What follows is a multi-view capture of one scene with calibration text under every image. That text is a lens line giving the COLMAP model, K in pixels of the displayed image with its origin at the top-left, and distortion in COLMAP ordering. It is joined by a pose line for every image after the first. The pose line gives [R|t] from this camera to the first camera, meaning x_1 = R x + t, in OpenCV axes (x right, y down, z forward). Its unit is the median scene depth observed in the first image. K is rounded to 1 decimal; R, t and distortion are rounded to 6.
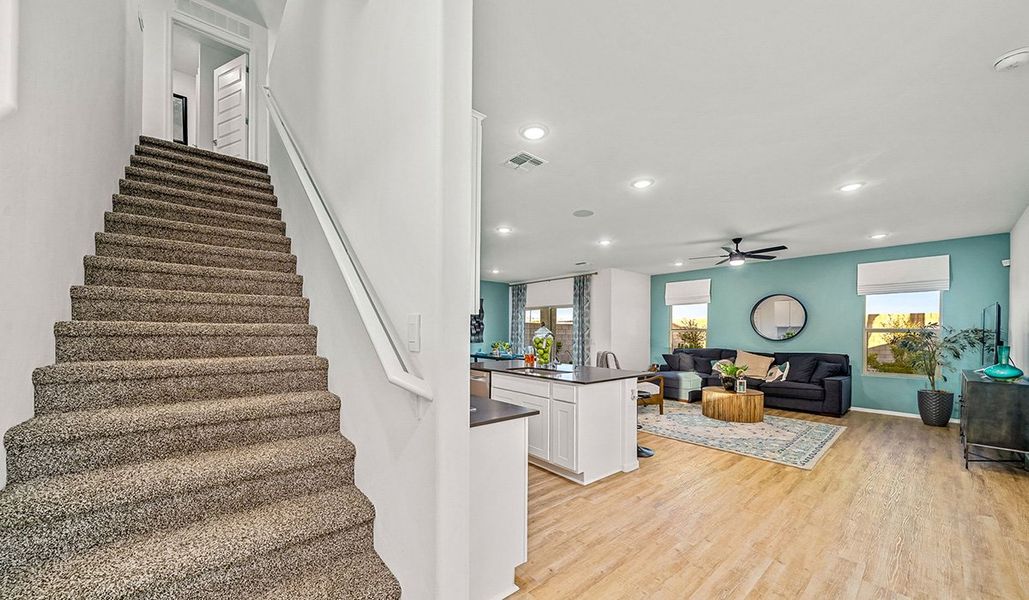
lens RADIAL K [[353.0, 0, 513.9], [0, 353.0, 332.4], [0, 0, 1]] dist [-0.000219, -0.000004]
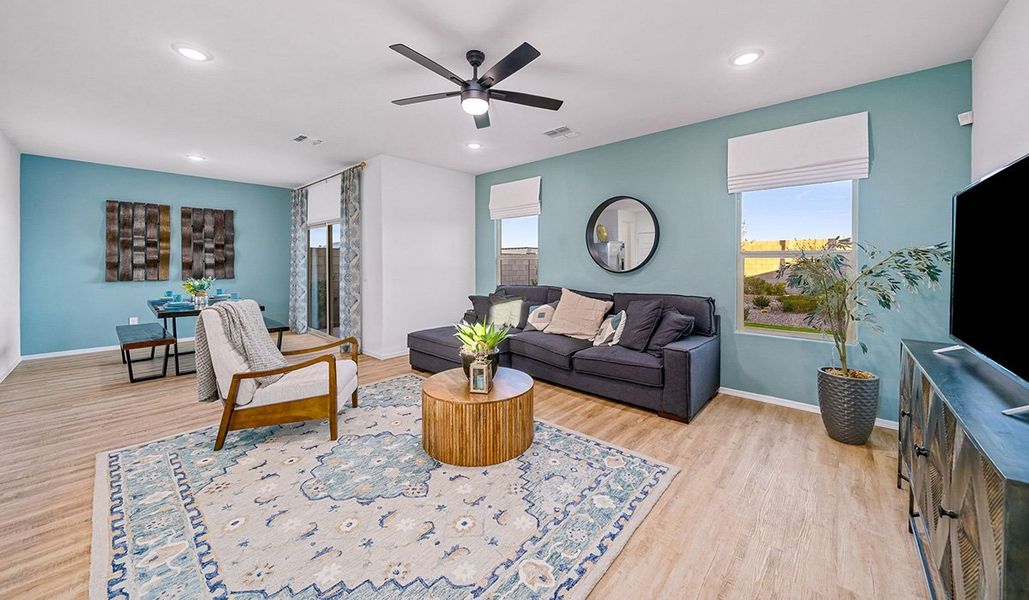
lens RADIAL K [[365.3, 0, 515.1], [0, 365.3, 262.9], [0, 0, 1]] dist [-0.000304, -0.000049]
pose [[0.989528, -0.009841, 0.144005, 0.612541], [0.009193, 0.999944, 0.005167, 0.002466], [-0.144047, -0.003789, 0.989564, 0.520340]]
